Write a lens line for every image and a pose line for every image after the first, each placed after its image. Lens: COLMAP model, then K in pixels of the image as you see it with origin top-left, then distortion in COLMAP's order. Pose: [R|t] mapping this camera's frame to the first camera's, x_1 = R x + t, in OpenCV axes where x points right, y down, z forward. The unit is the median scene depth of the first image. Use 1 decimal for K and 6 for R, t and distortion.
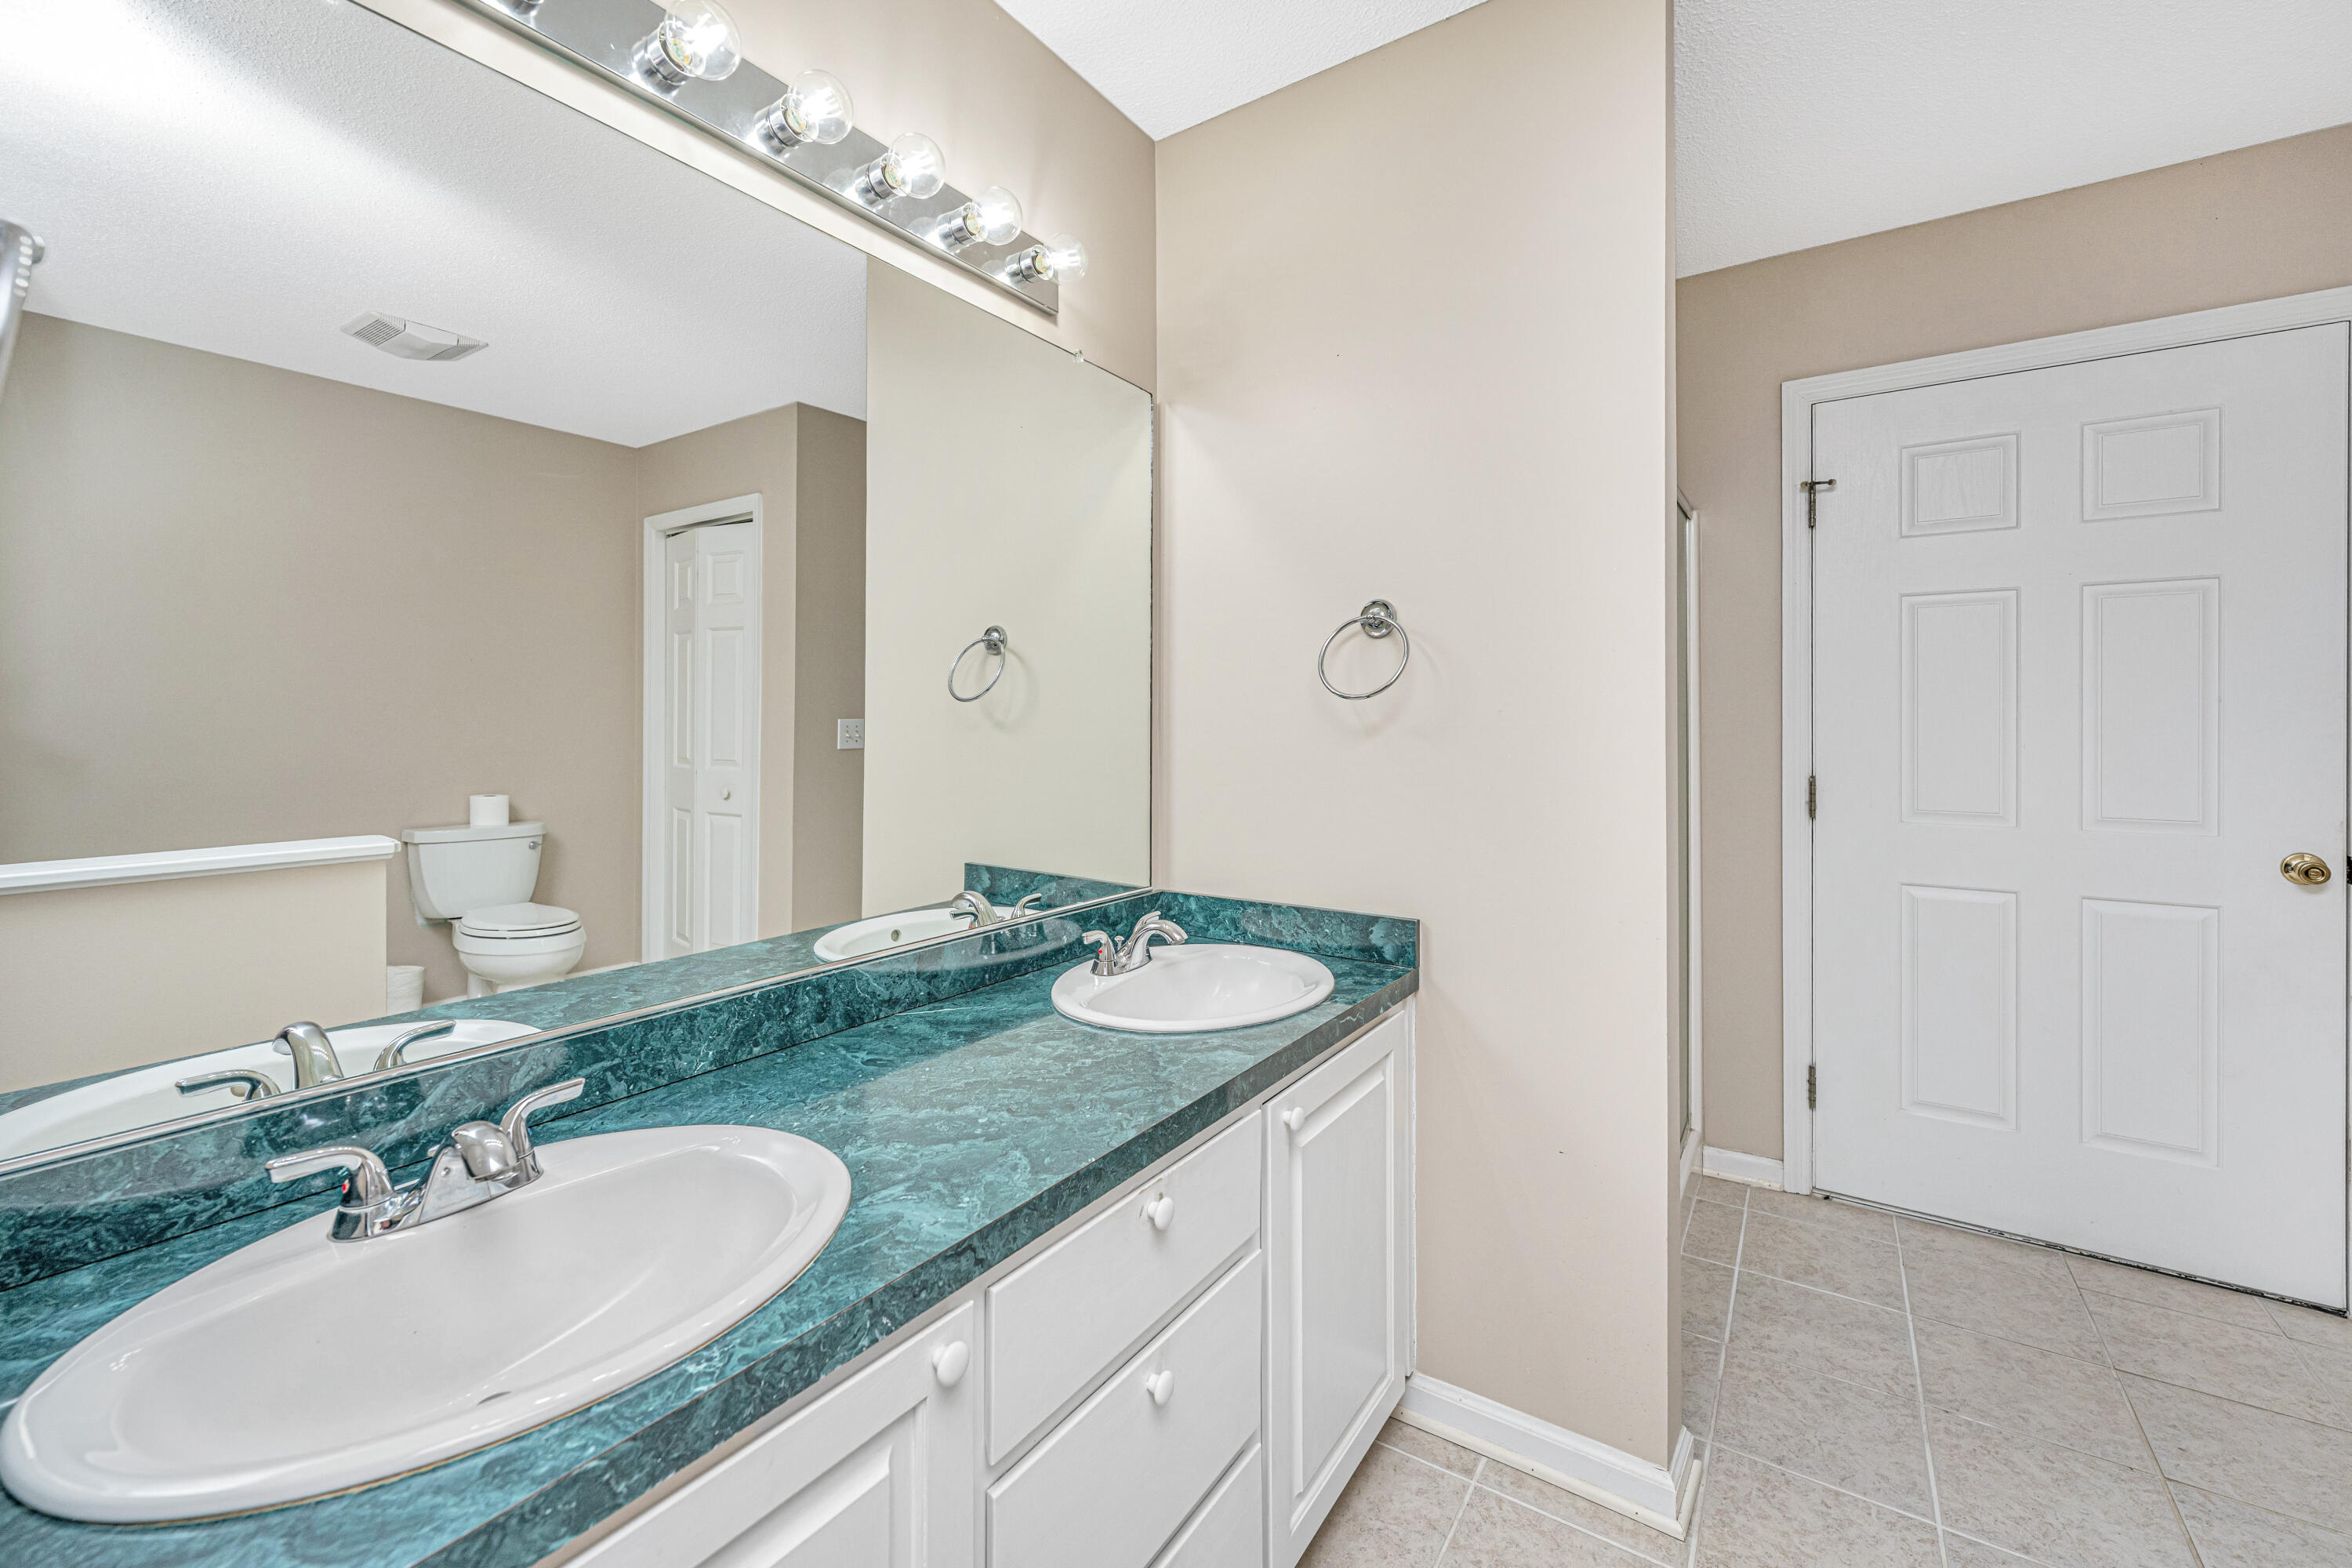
lens RADIAL K [[950.4, 0, 1171.1], [0, 950.4, 744.0], [0, 0, 1]] dist [0.001991, -0.000018]
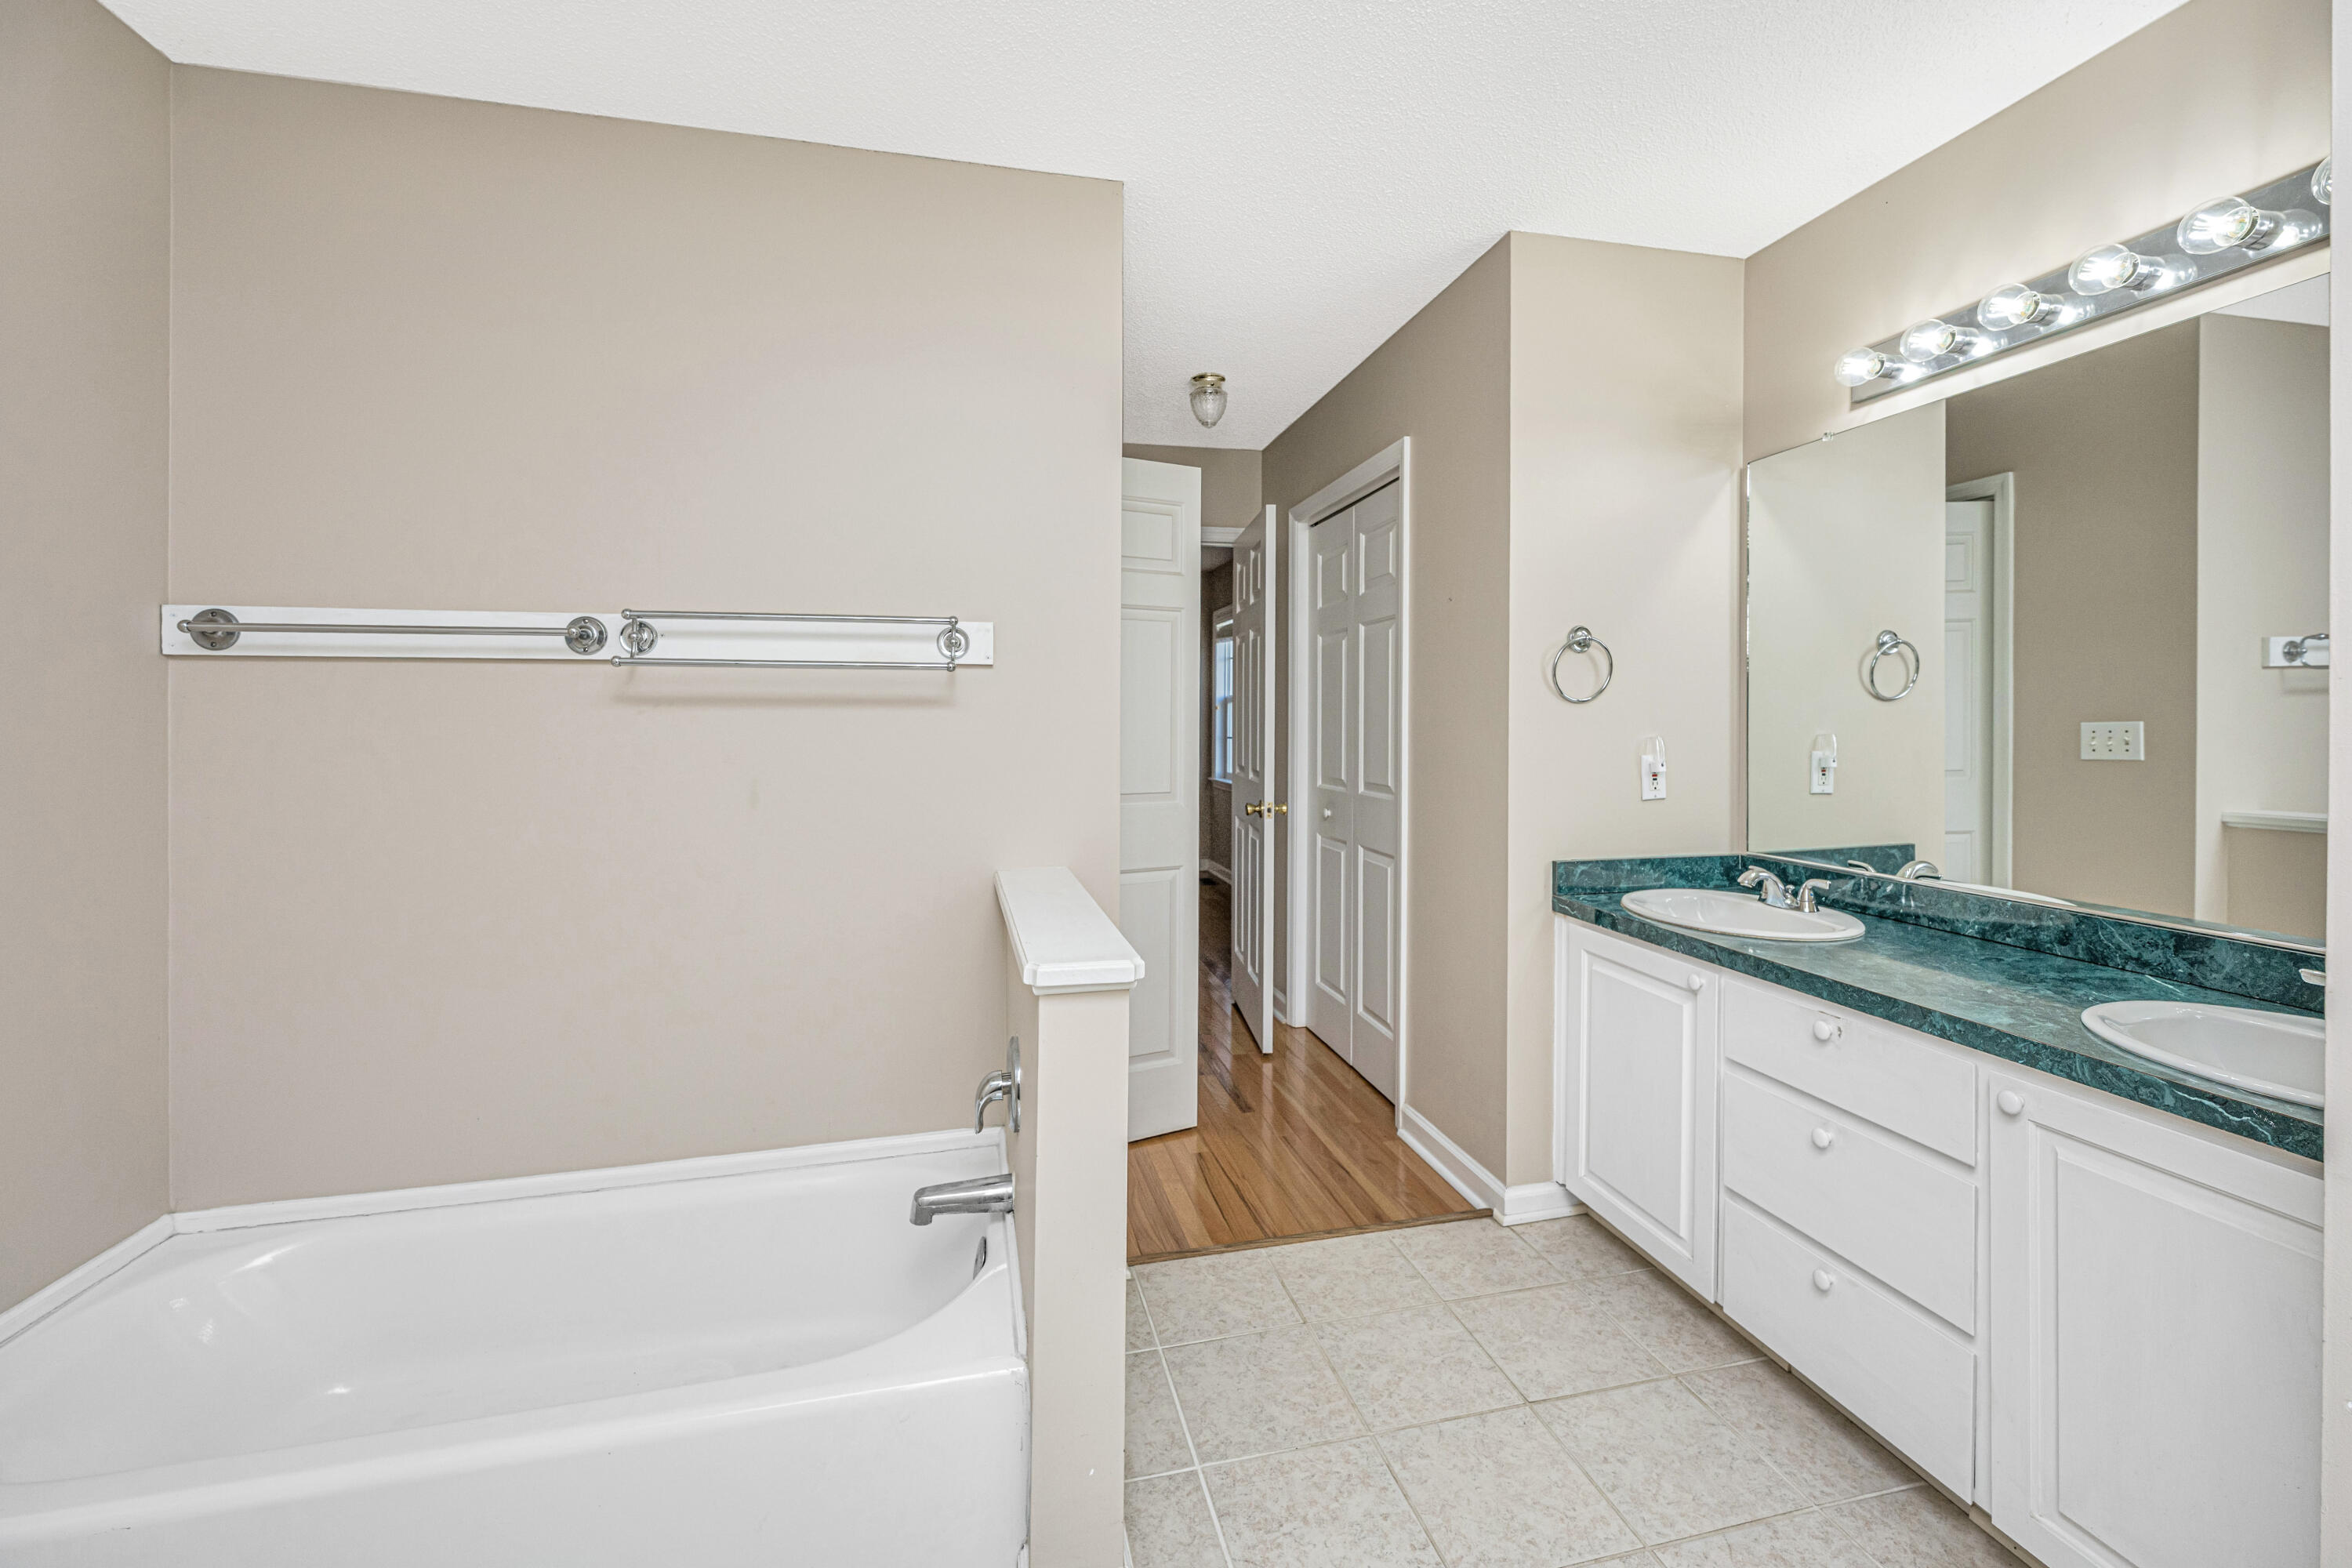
lens RADIAL K [[963.9, 0, 1170.3], [0, 963.9, 728.5], [0, 0, 1]] dist [-0.001821, -0.000133]
pose [[-0.685928, 0.001833, -0.727667, 1.545745], [-0.021058, 0.999528, 0.022368, -0.016057], [0.727365, 0.030666, -0.685566, 1.055996]]
